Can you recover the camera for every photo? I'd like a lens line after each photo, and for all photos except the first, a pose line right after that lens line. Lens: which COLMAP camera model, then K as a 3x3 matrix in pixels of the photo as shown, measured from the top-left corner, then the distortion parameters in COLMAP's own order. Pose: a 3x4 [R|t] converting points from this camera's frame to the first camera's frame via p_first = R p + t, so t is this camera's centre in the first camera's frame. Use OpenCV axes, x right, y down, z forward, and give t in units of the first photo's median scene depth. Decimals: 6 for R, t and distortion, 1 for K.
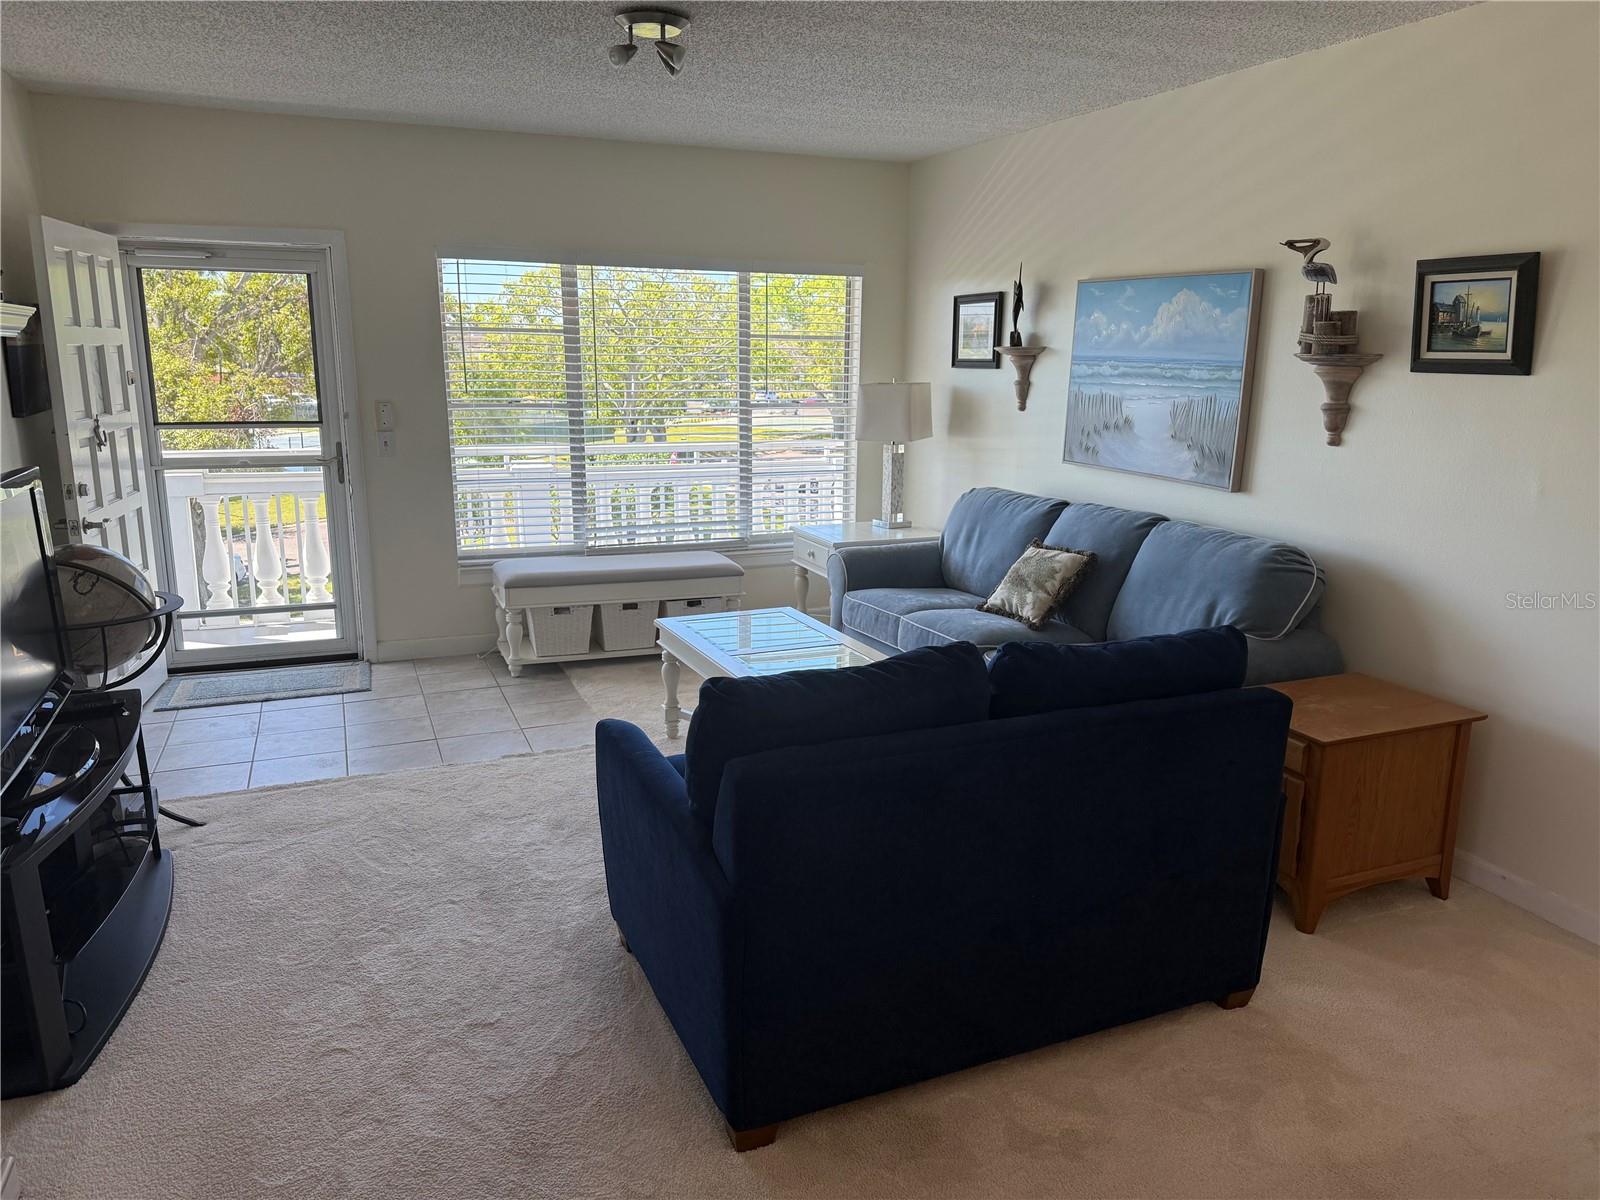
lens RADIAL K [[1126.7, 0, 791.4], [0, 1126.7, 607.6], [0, 0, 1]] dist [0.053858, -0.062674]
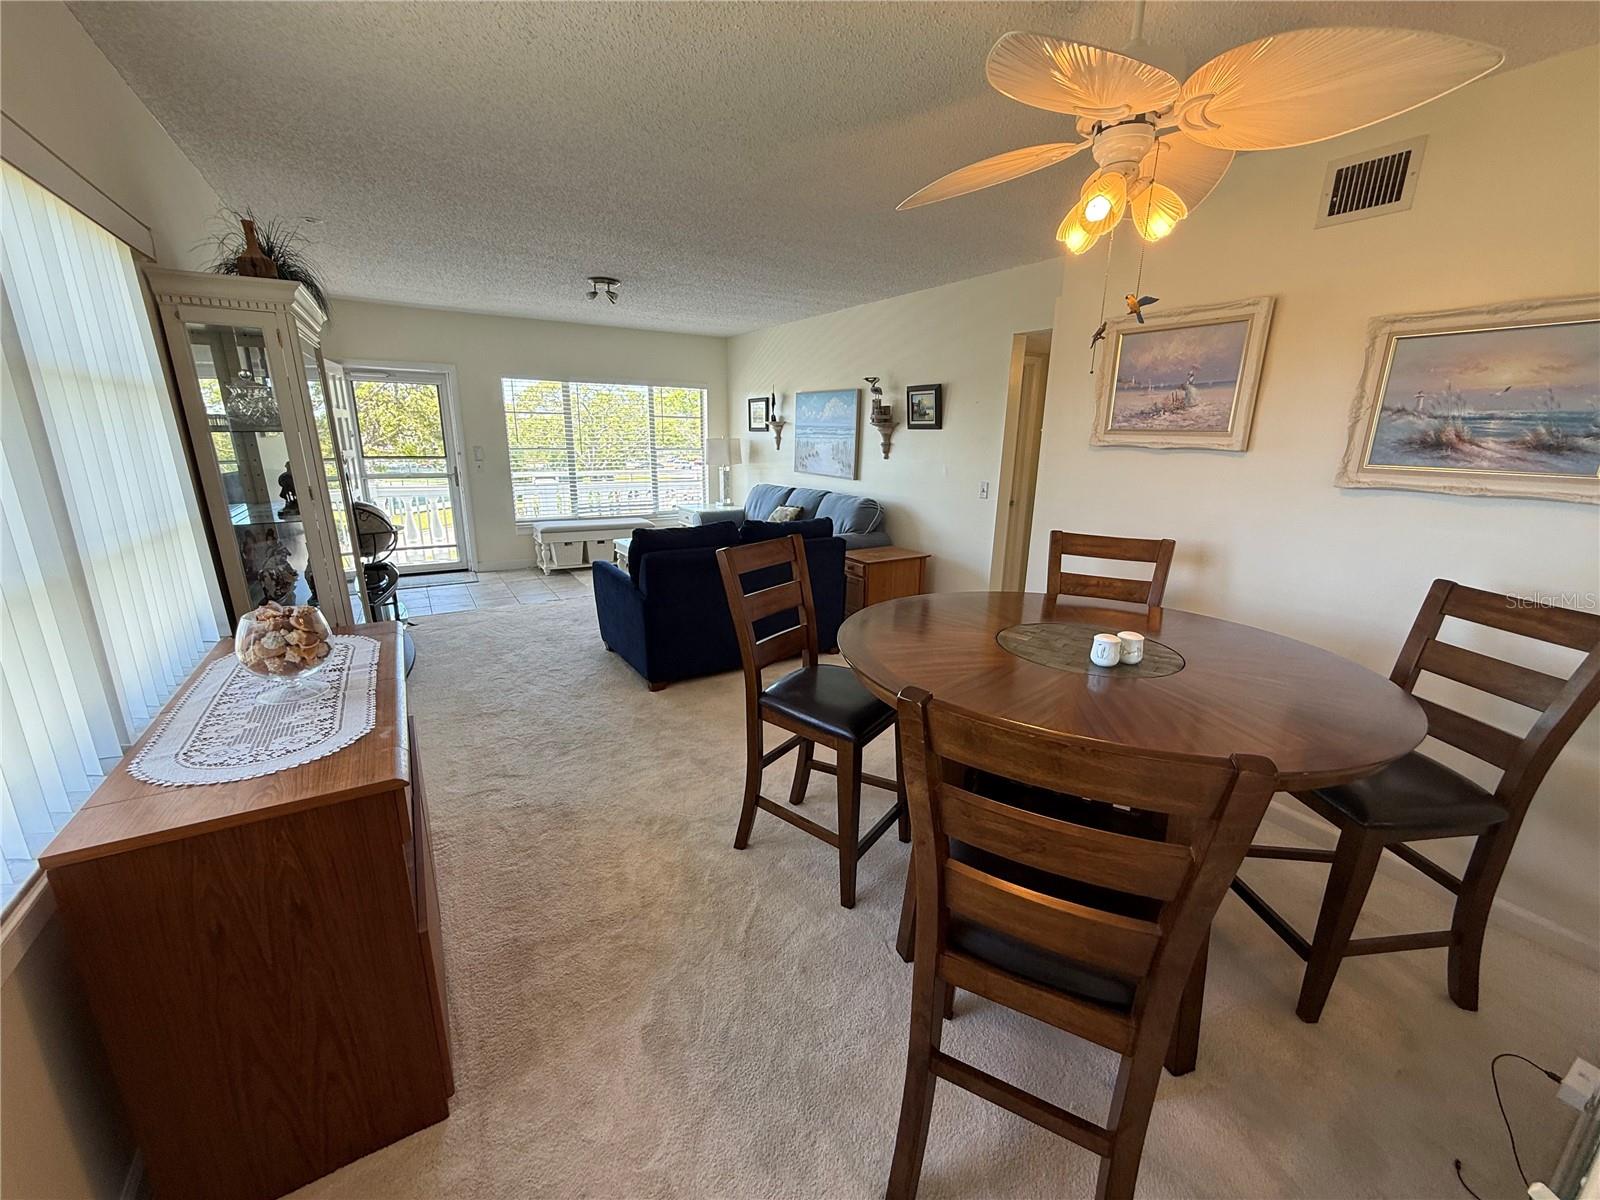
lens RADIAL K [[639.2, 0, 798.5], [0, 639.2, 598.9], [0, 0, 1]] dist [0.000881, 0.000860]
pose [[0.986382, -0.037554, 0.160127, 0.039717], [0.032813, 0.998944, 0.032148, 0.117639], [-0.161165, -0.026456, 0.986573, -0.389937]]
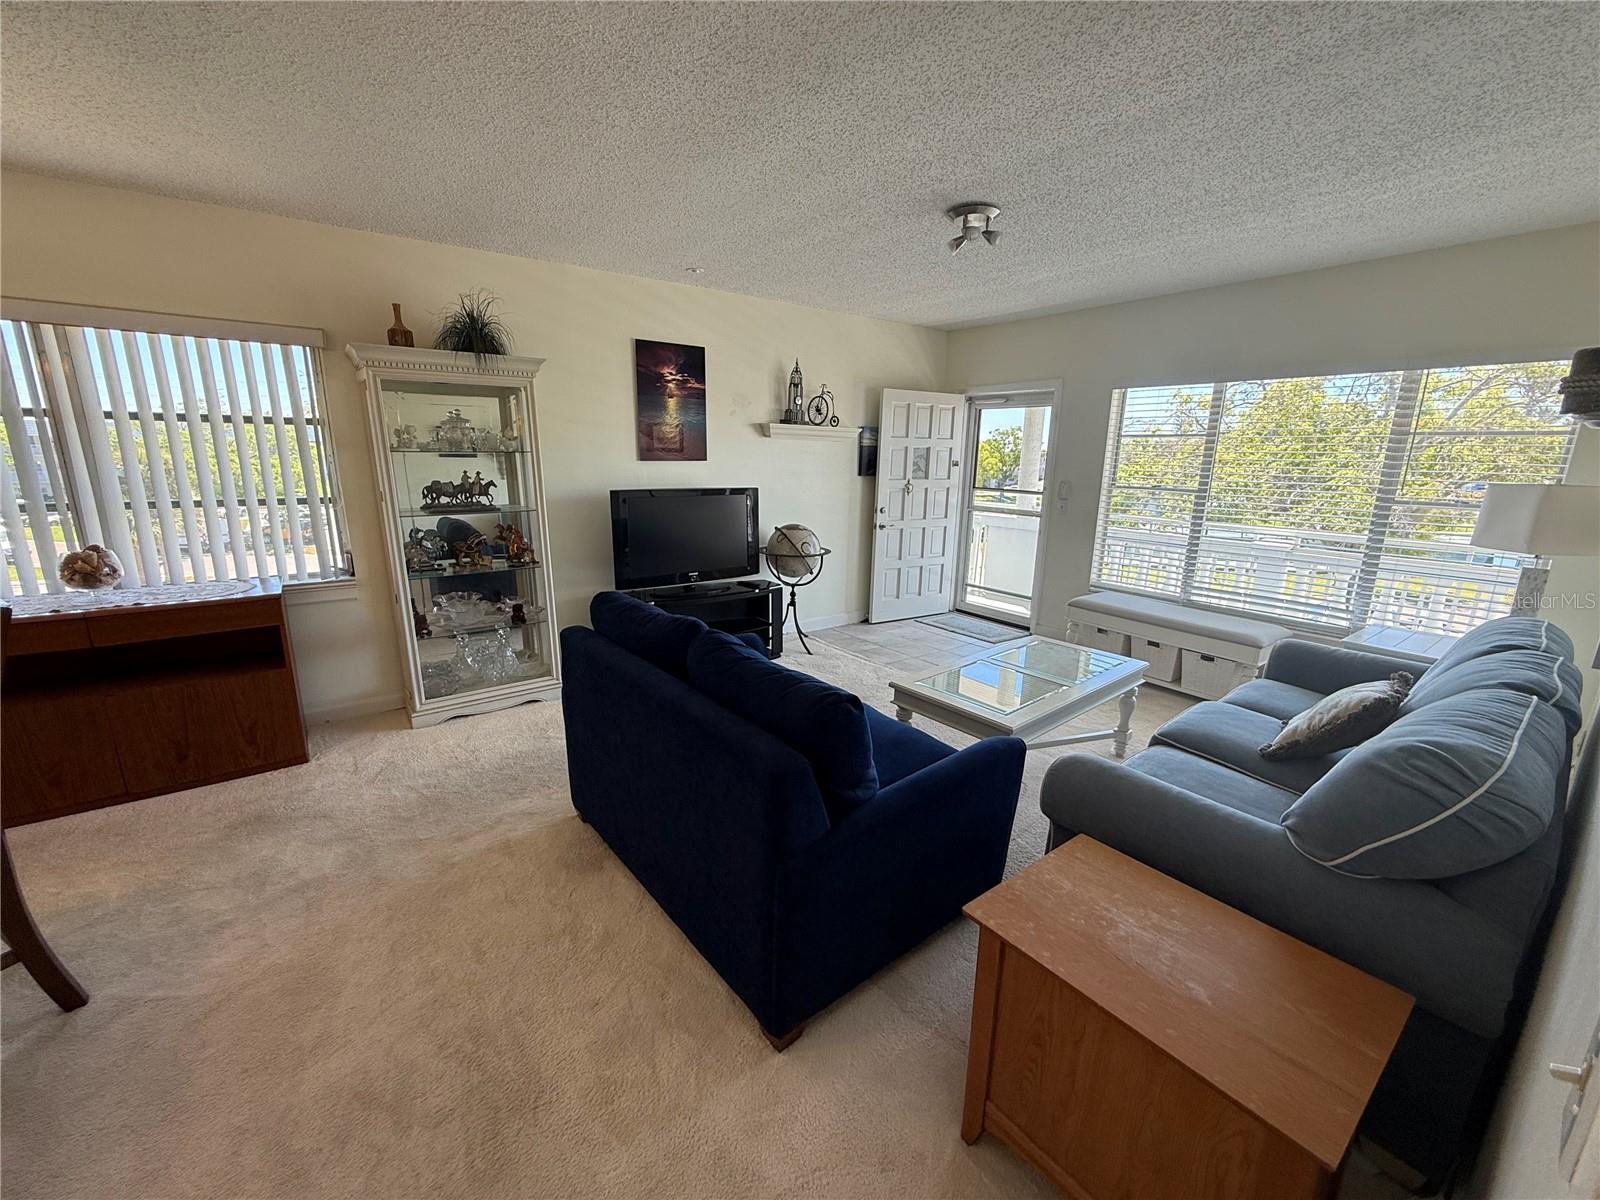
lens RADIAL K [[639.2, 0, 799.7], [0, 639.2, 600.5], [0, 0, 1]] dist [0.000881, 0.000860]
pose [[0.255404, 0.210577, -0.943624, 0.632339], [-0.230775, 0.961060, 0.152005, -0.096798], [0.938889, 0.178942, 0.294054, 0.569531]]
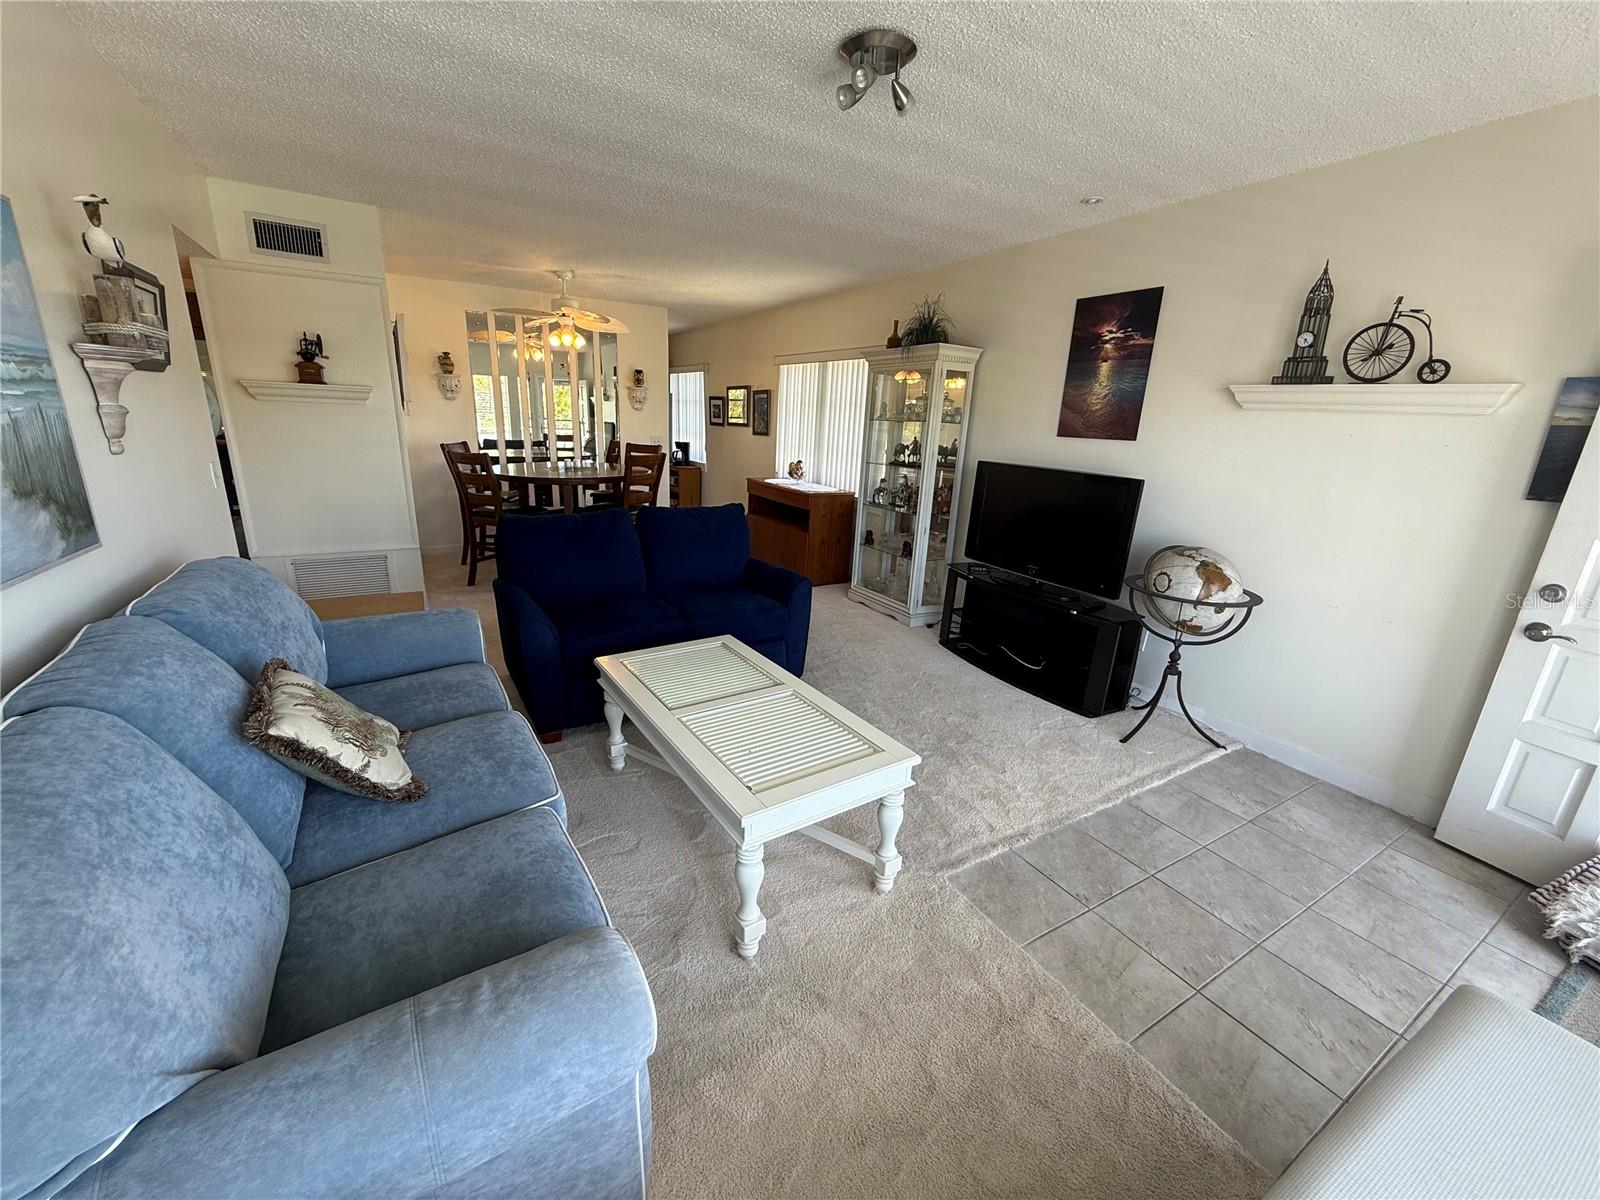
lens RADIAL K [[639.2, 0, 798.7], [0, 639.2, 595.6], [0, 0, 1]] dist [0.000881, 0.000860]
pose [[-0.989280, -0.001031, -0.146030, 0.019756], [-0.072472, 0.871611, 0.484811, -0.335617], [0.126781, 0.490197, -0.862342, 1.524317]]
